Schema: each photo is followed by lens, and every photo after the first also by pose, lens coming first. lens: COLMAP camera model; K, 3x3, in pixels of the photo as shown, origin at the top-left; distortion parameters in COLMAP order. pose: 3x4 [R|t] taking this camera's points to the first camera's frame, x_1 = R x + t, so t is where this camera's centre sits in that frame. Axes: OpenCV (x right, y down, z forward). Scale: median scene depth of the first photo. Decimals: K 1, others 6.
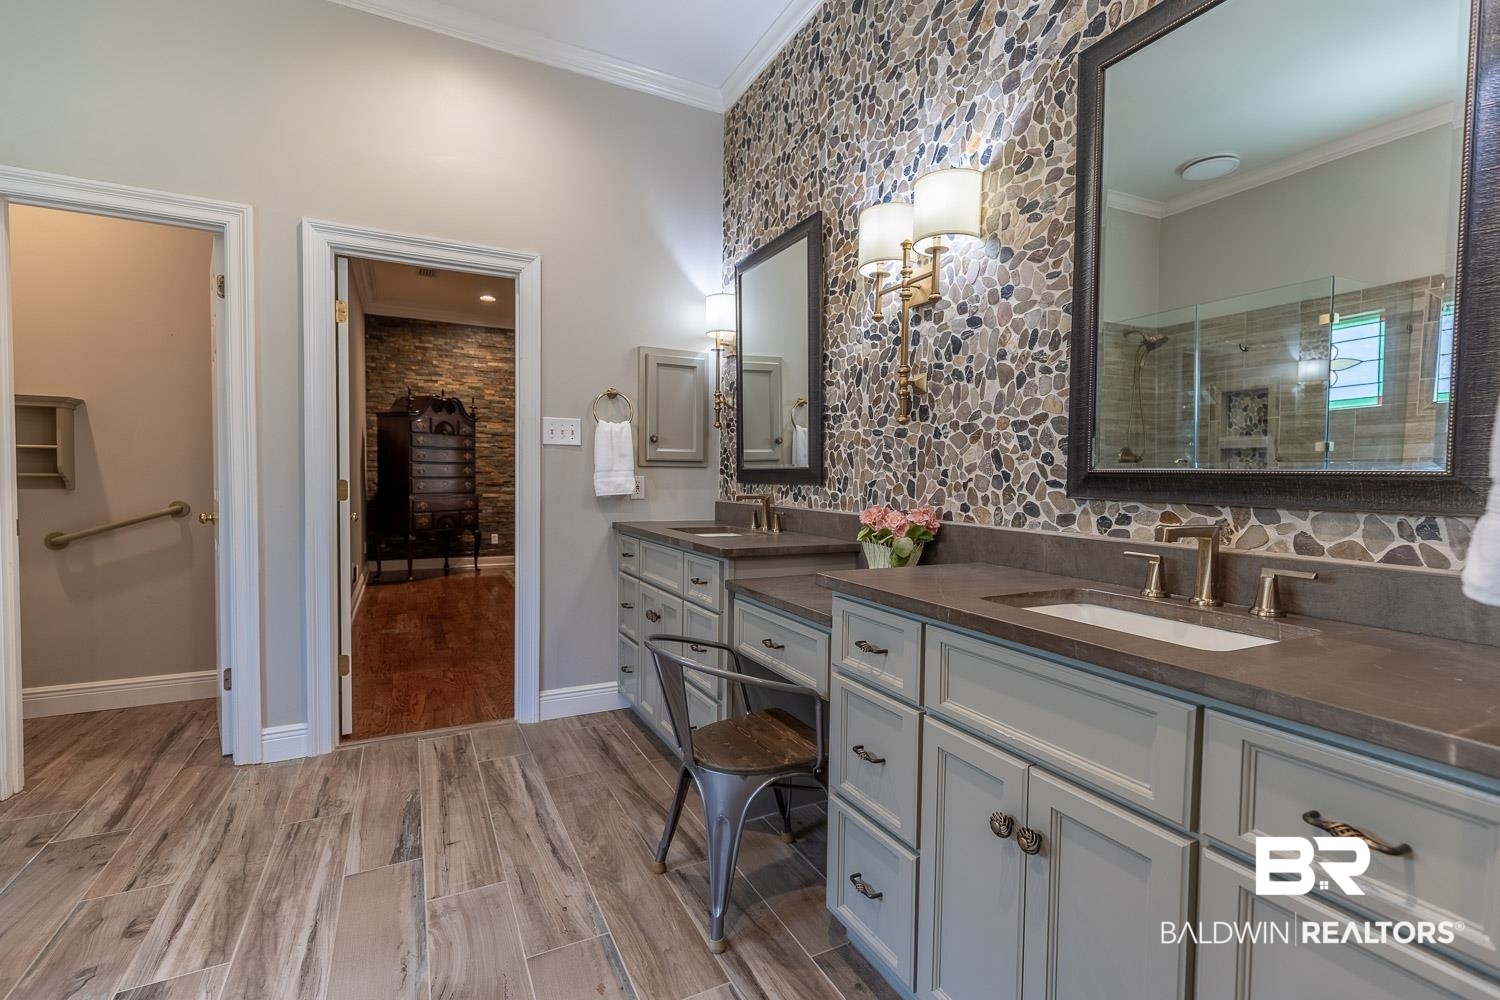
lens RADIAL K [[675.4, 0, 751.5], [0, 675.4, 498.0], [0, 0, 1]] dist [0.005903, 0.000088]
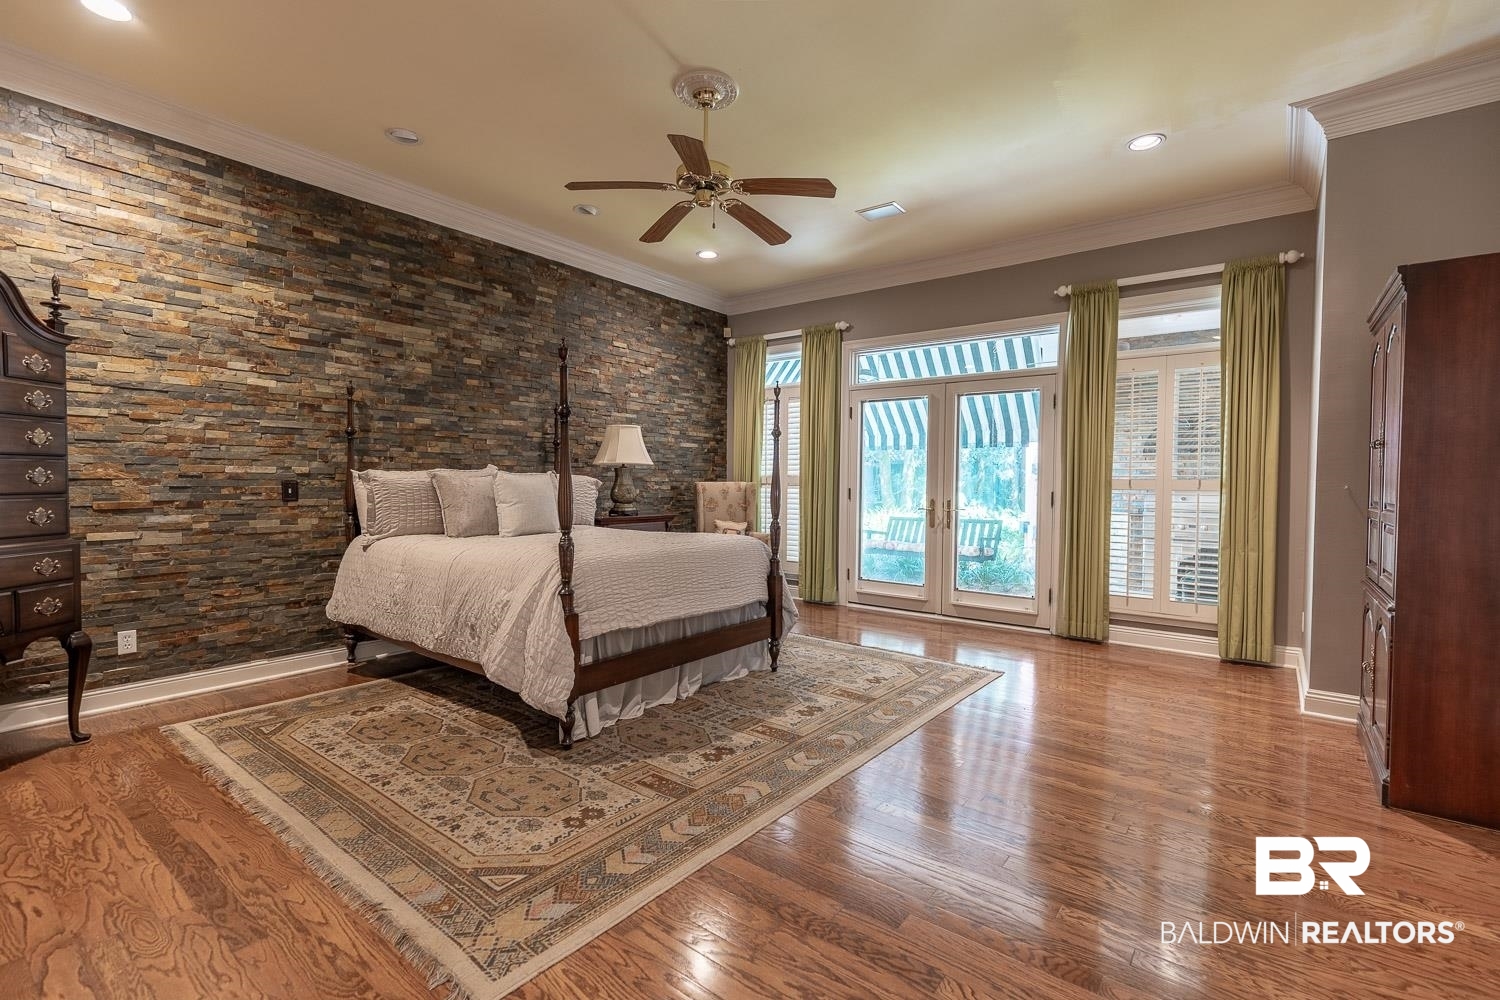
lens RADIAL K [[675.4, 0, 746.9], [0, 675.4, 498.3], [0, 0, 1]] dist [0.005903, 0.000088]
pose [[0.904276, -0.019743, 0.426492, -0.184345], [0.020849, 0.999780, 0.002076, -0.016749], [-0.426439, 0.007014, 0.904489, 0.401697]]
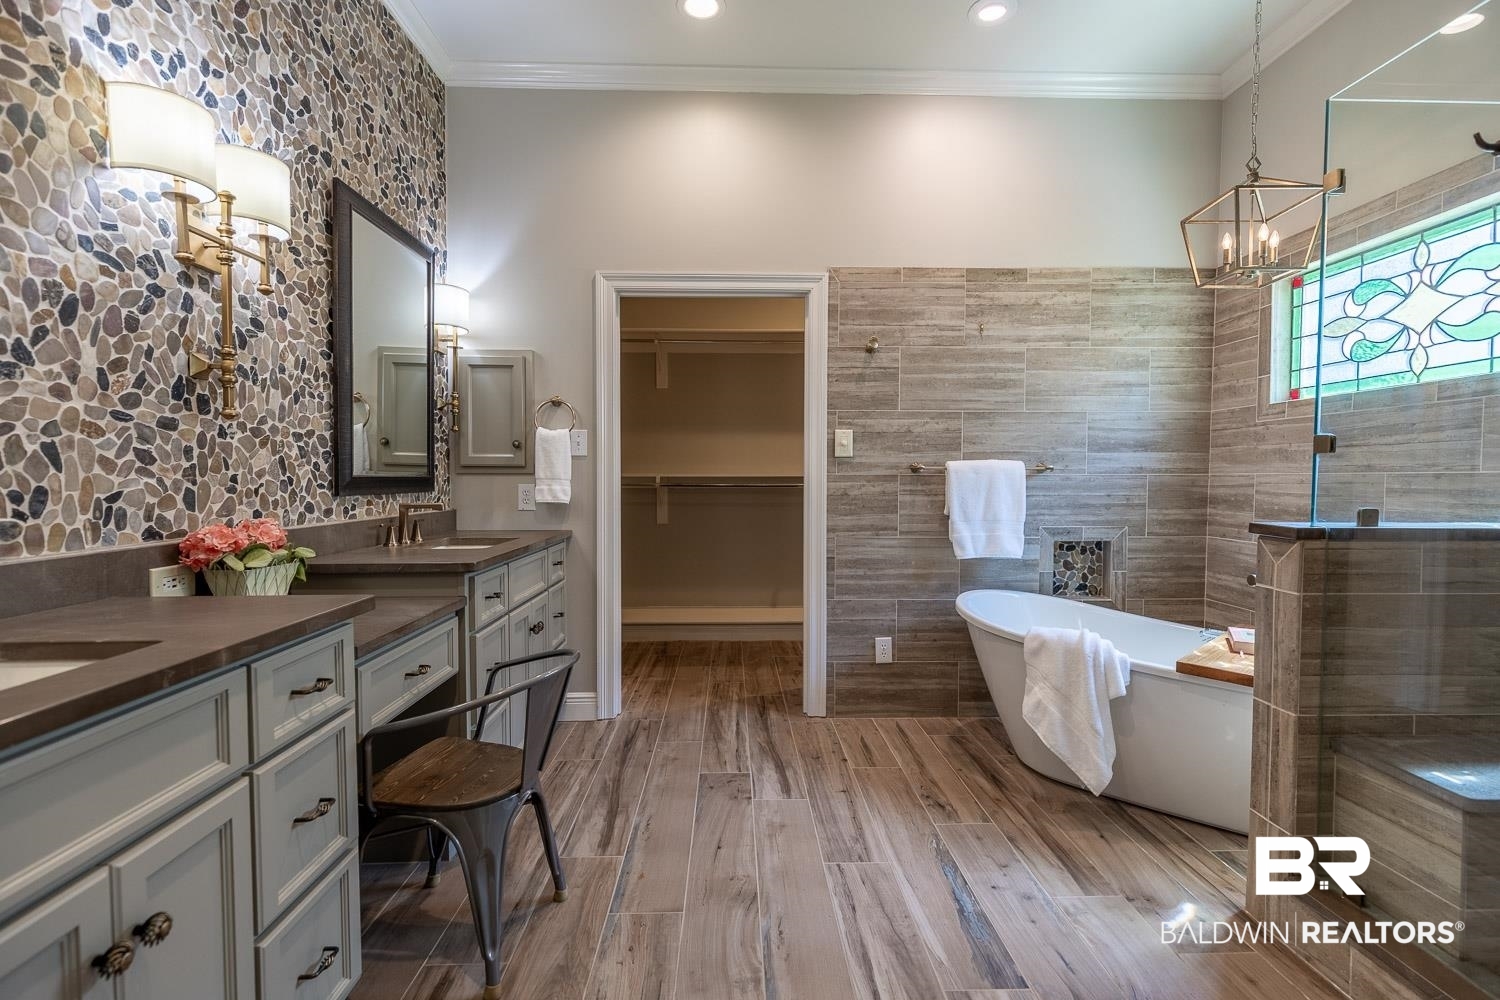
lens RADIAL K [[675.4, 0, 748.9], [0, 675.4, 499.3], [0, 0, 1]] dist [0.005903, 0.000088]
pose [[-0.901182, -0.028788, 0.432483, -0.745970], [0.002449, 0.997438, 0.071498, -0.075587], [-0.433433, 0.065492, -0.898803, 1.591536]]
